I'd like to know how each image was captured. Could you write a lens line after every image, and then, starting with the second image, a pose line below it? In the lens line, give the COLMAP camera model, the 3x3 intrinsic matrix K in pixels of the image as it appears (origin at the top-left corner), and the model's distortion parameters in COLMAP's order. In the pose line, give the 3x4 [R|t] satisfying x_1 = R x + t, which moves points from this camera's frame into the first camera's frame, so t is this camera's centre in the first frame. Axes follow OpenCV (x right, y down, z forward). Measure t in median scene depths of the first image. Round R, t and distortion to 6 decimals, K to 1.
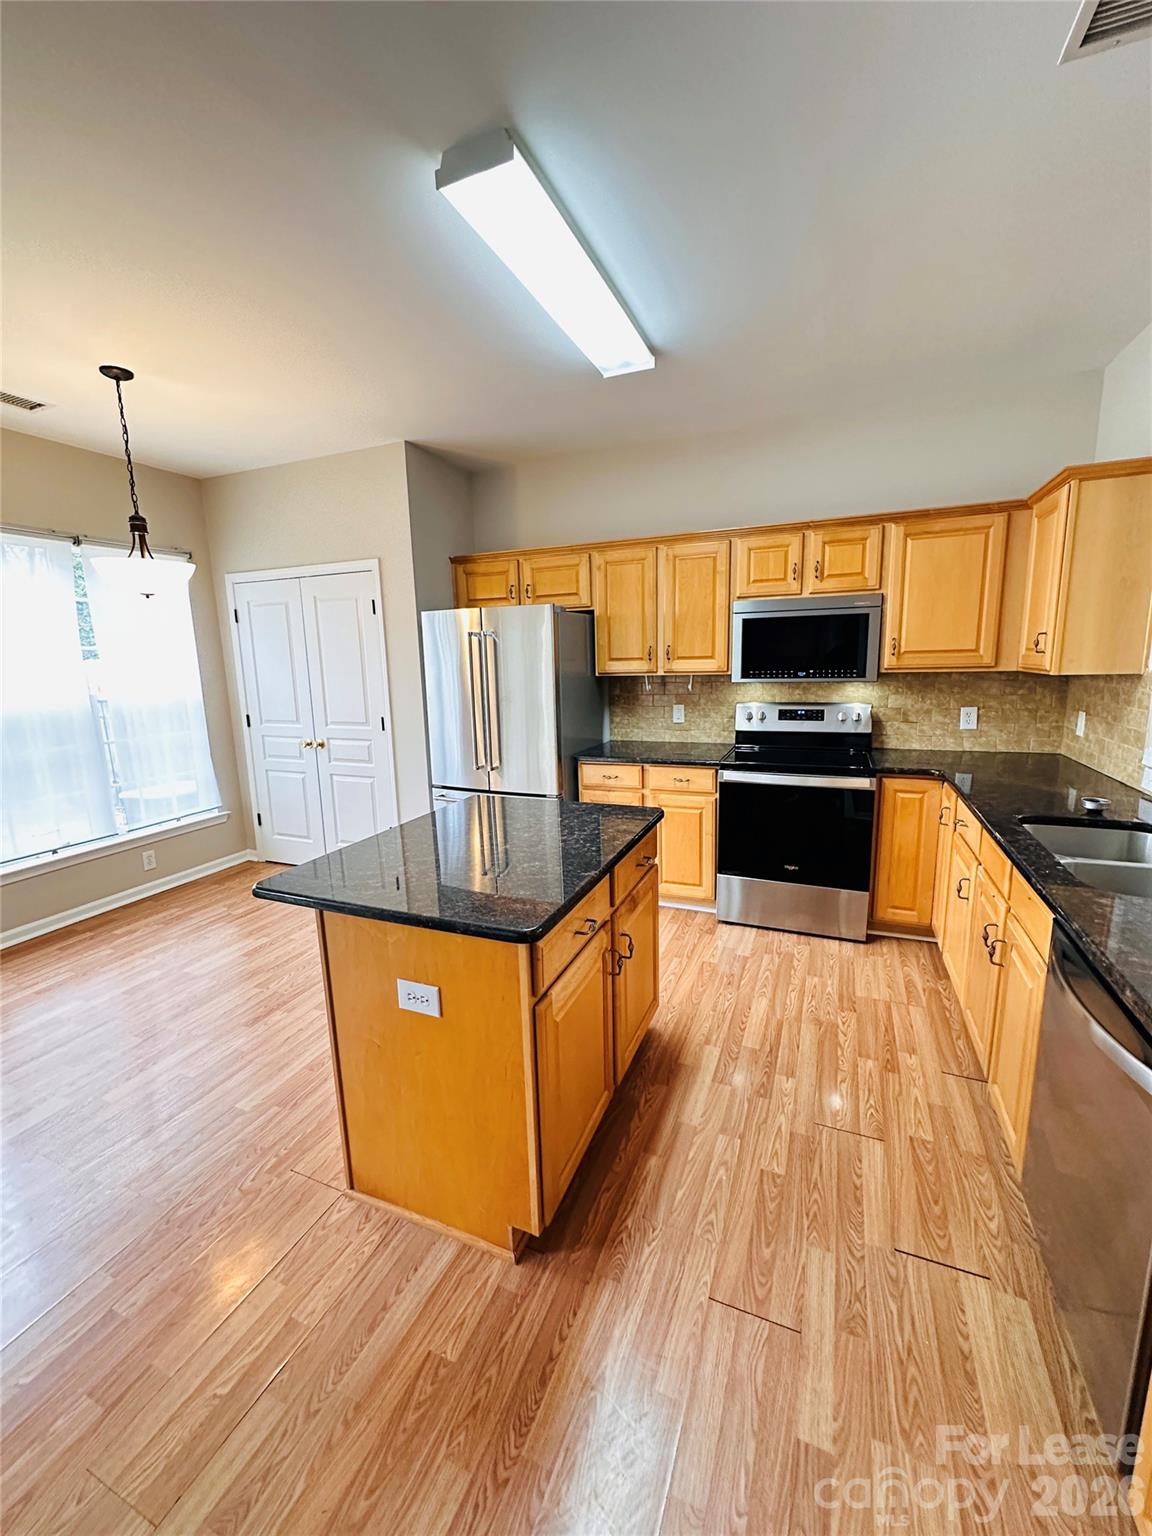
lens RADIAL K [[614.7, 0, 580.4], [0, 614.7, 765.5], [0, 0, 1]] dist [-0.002530, 0.000405]
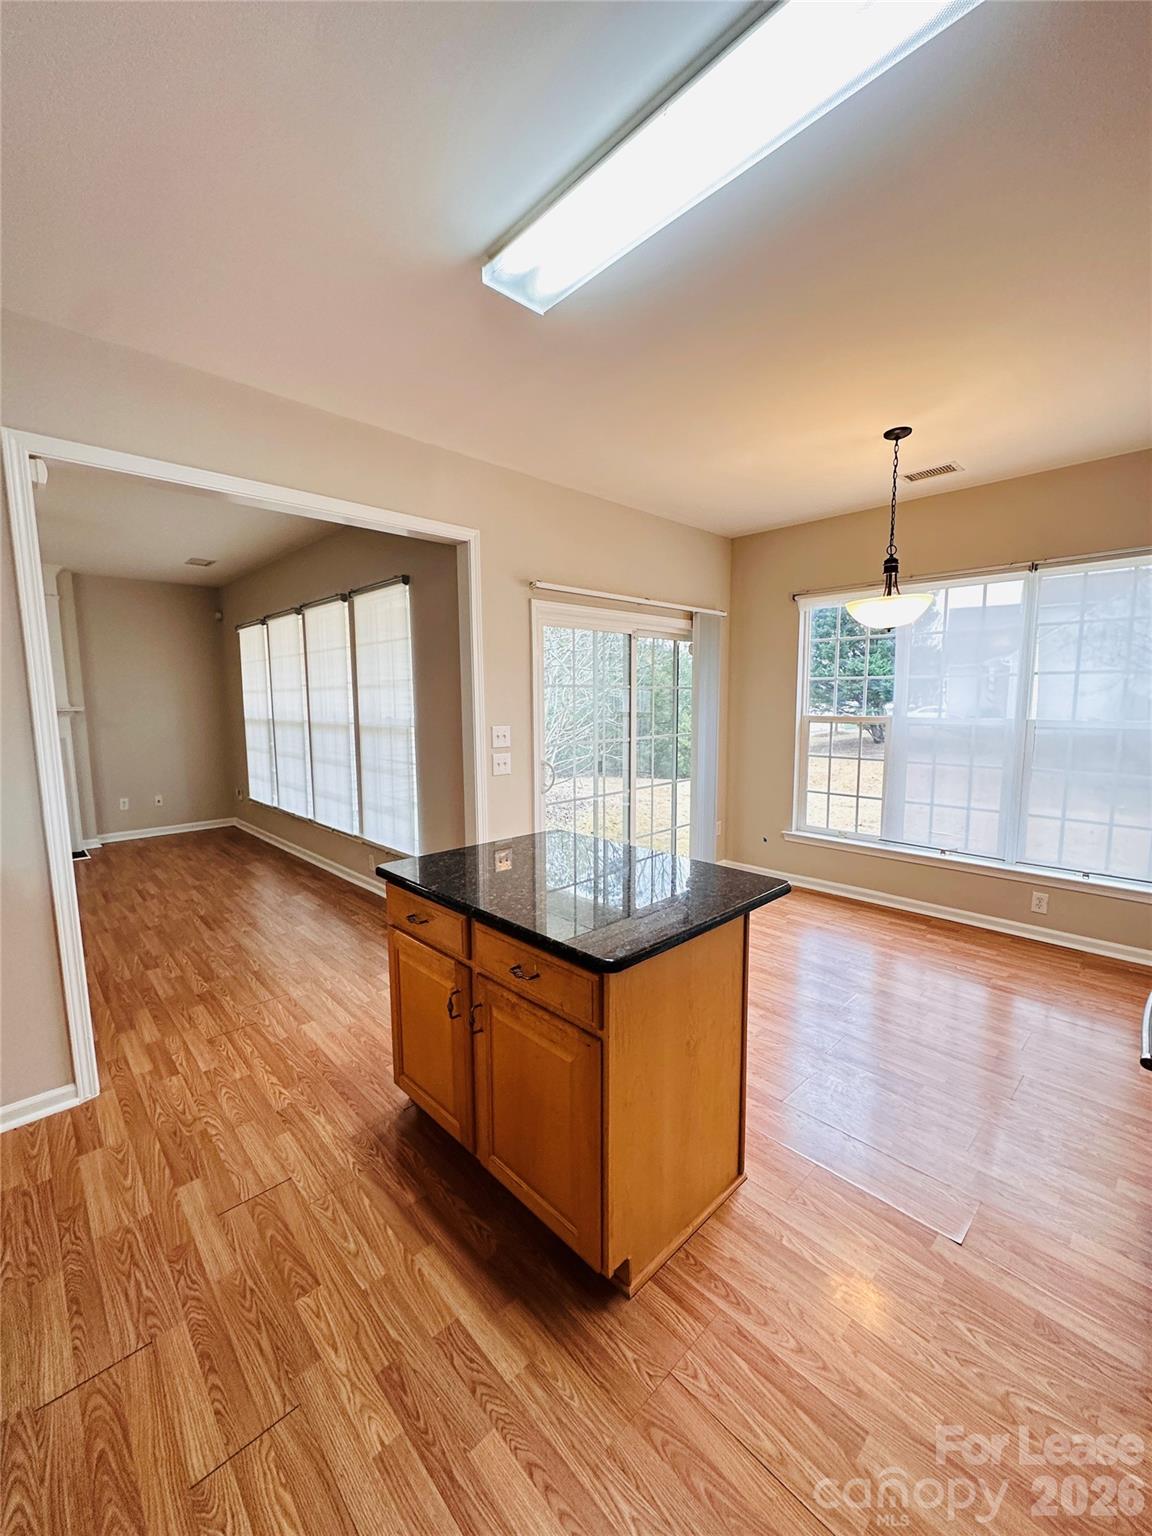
lens RADIAL K [[614.7, 0, 577.4], [0, 614.7, 768.2], [0, 0, 1]] dist [-0.002530, 0.000405]
pose [[-0.402994, 0.136034, -0.905036, 0.695491], [-0.145613, 0.966765, 0.210150, -0.243073], [0.903544, 0.216474, -0.369792, 1.239708]]
